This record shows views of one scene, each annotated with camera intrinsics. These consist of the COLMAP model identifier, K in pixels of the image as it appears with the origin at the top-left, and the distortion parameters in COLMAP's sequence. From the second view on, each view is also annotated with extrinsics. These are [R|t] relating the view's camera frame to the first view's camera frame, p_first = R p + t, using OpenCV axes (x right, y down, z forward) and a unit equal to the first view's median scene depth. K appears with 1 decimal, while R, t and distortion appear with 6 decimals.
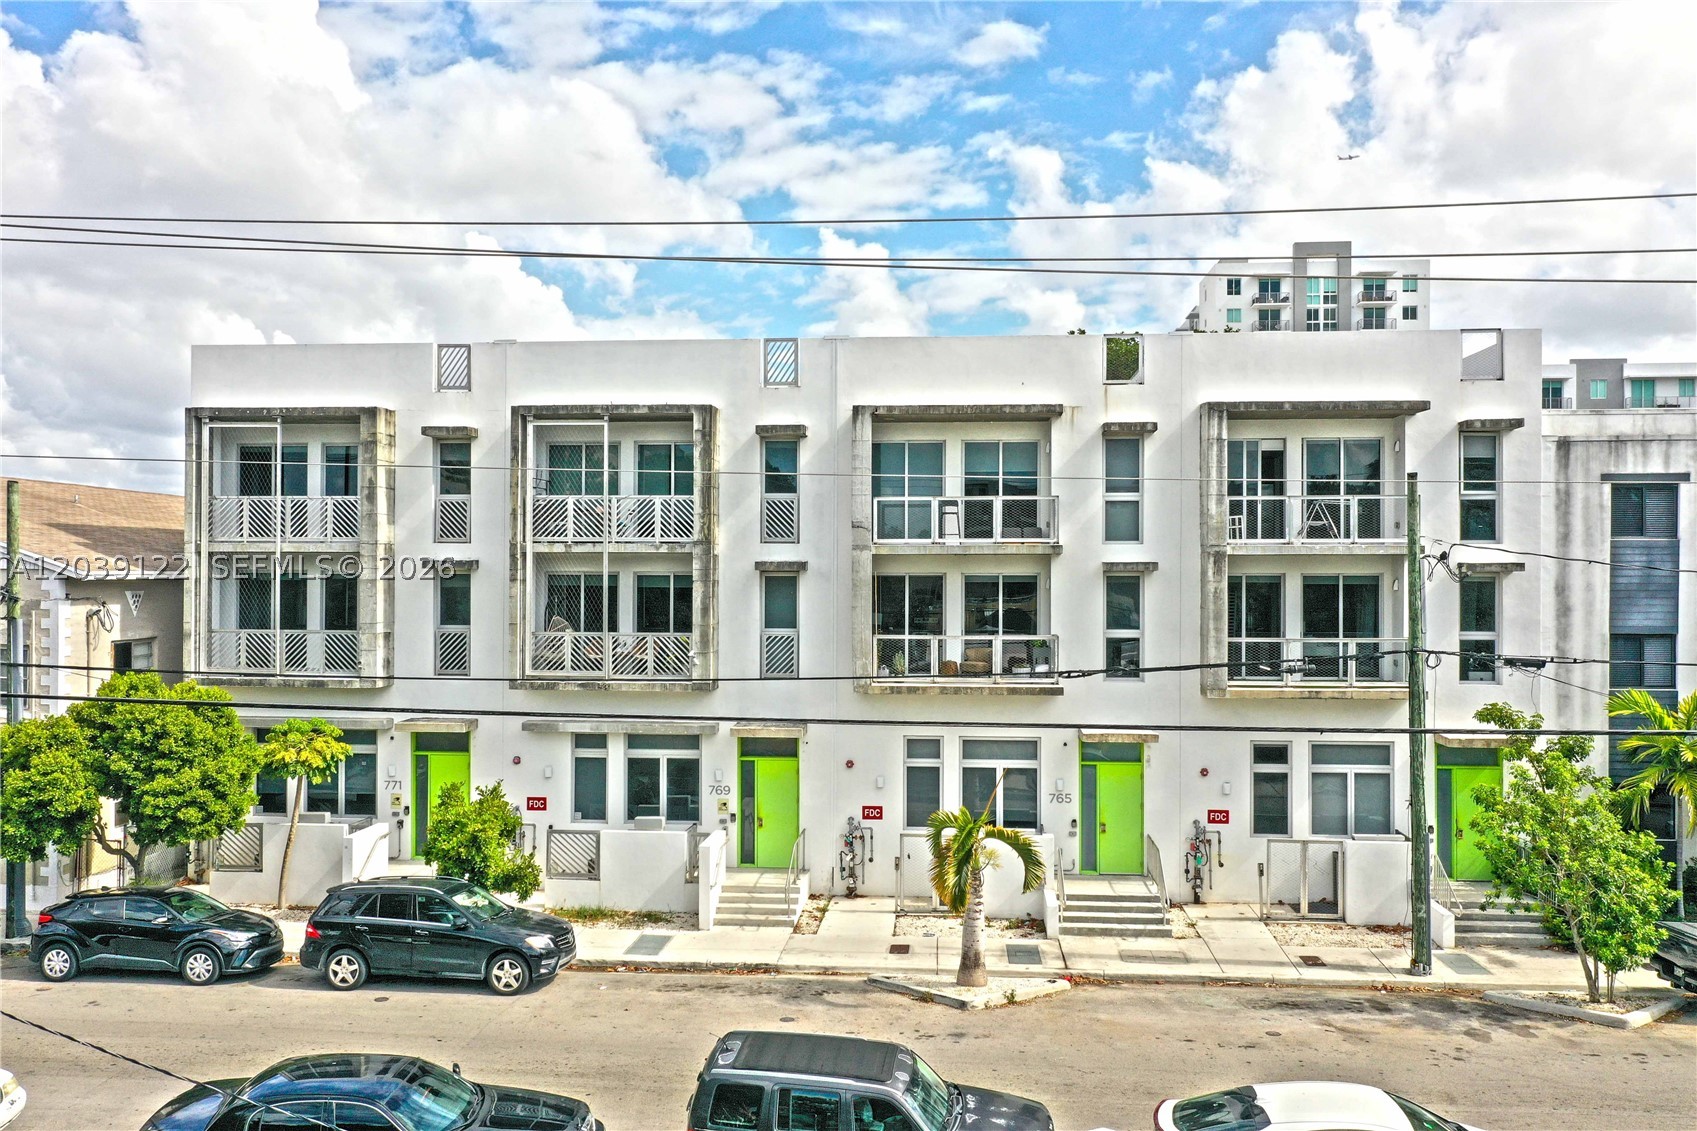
lens RADIAL K [[1333.3, 0, 848.5], [0, 1333.3, 565.5], [0, 0, 1]] dist [0.003673, 0.003542]
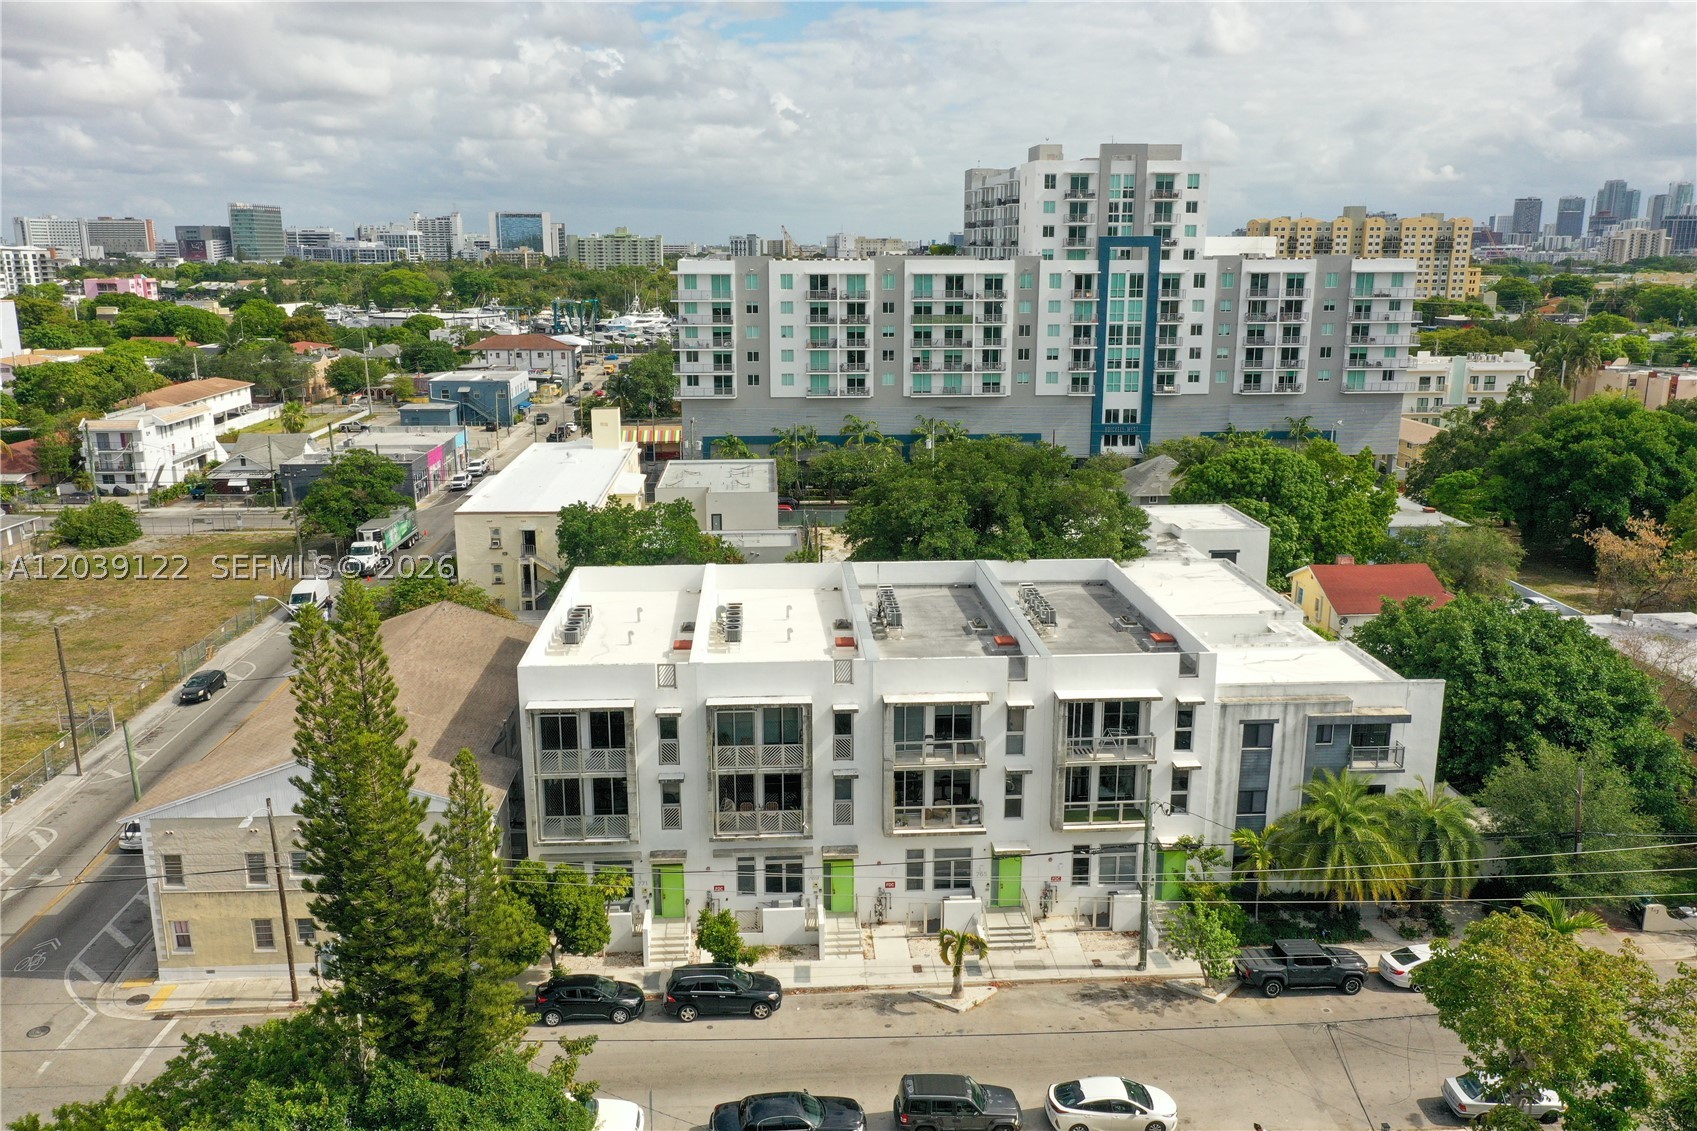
lens RADIAL K [[1336.0, 0, 848.5], [0, 1336.0, 565.5], [0, 0, 1]] dist [0.003745, 0.007706]
pose [[0.988428, -0.036019, 0.147350, -0.332995], [-0.000867, 0.970041, 0.242939, -0.795103], [-0.151686, -0.240256, 0.958785, -0.834645]]
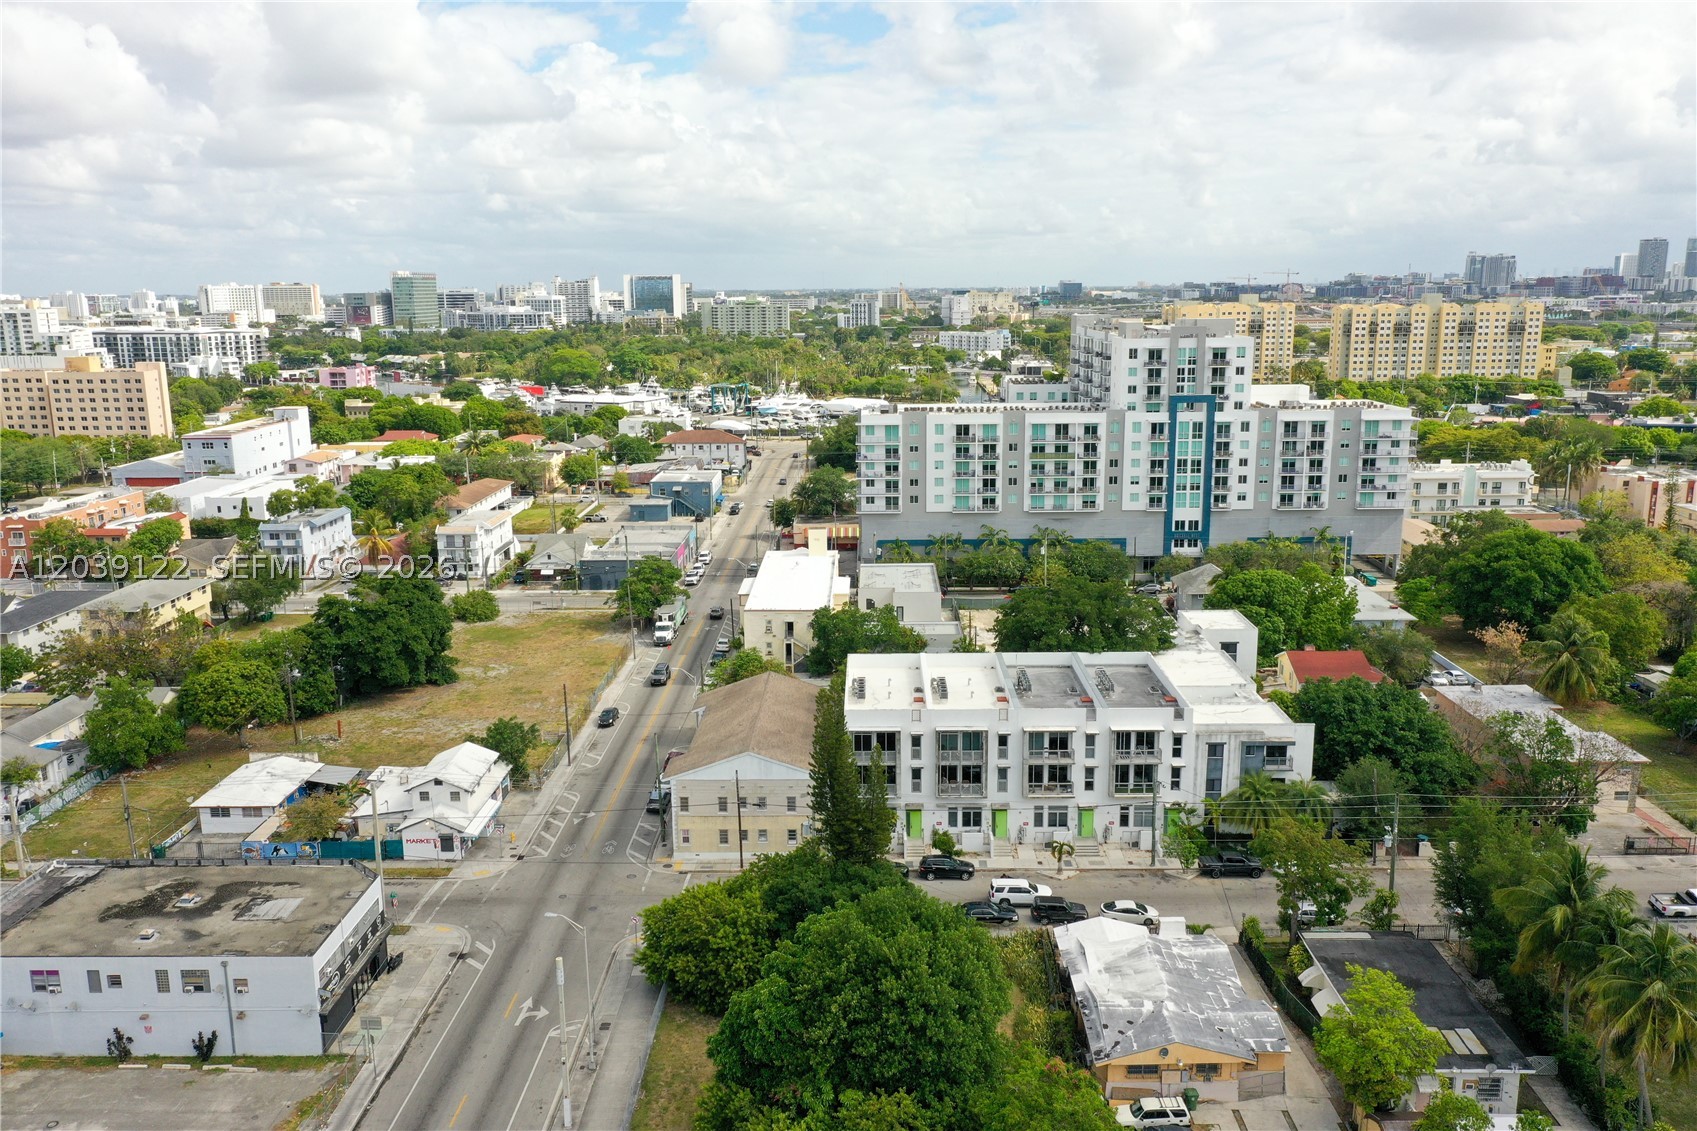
lens RADIAL K [[1333.3, 0, 848.5], [0, 1333.3, 565.5], [0, 0, 1]] dist [0.003673, 0.003542]
pose [[0.997328, -0.025580, 0.068436, -0.779604], [0.010355, 0.976740, 0.214175, -1.457813], [-0.072323, -0.212894, 0.974395, -2.734821]]
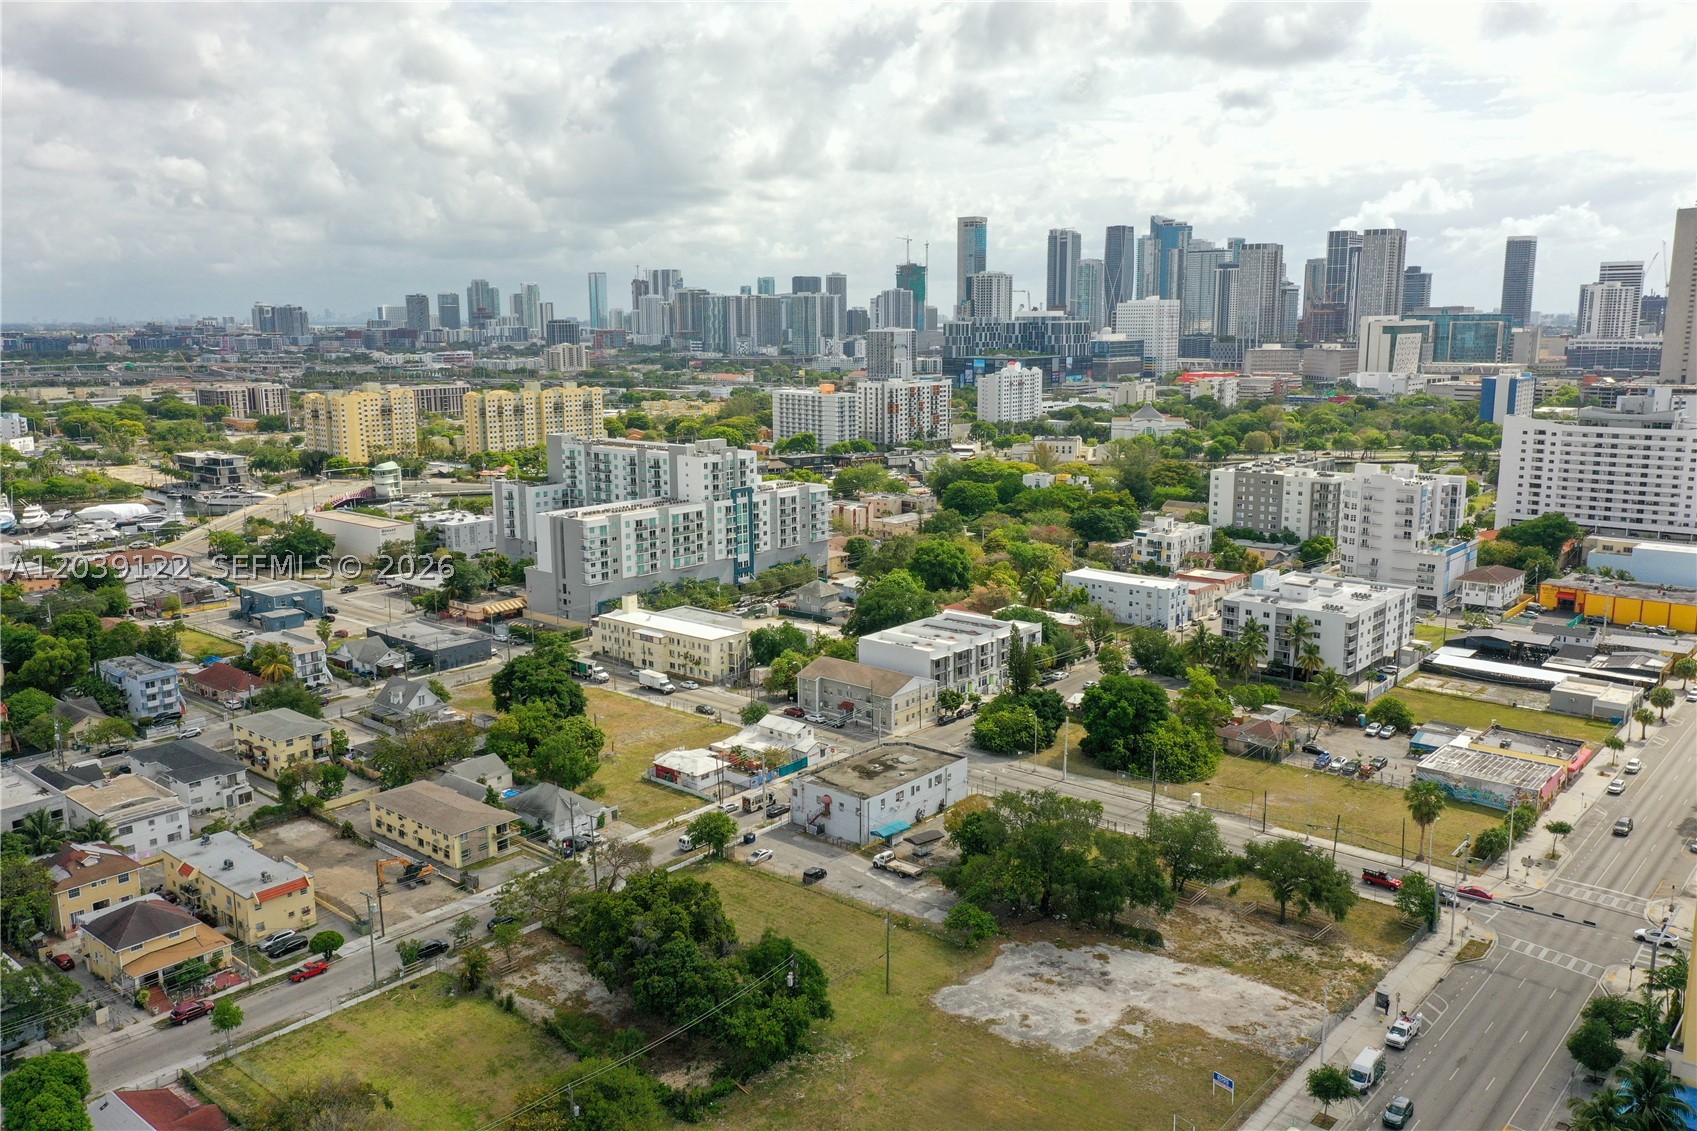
lens RADIAL K [[1333.3, 0, 848.5], [0, 1333.3, 565.5], [0, 0, 1]] dist [0.003673, 0.003542]
pose [[0.582508, -0.154288, 0.798048, -7.940073], [-0.001320, 0.981639, 0.190745, -2.461627], [-0.812824, -0.112164, 0.571608, -3.554853]]
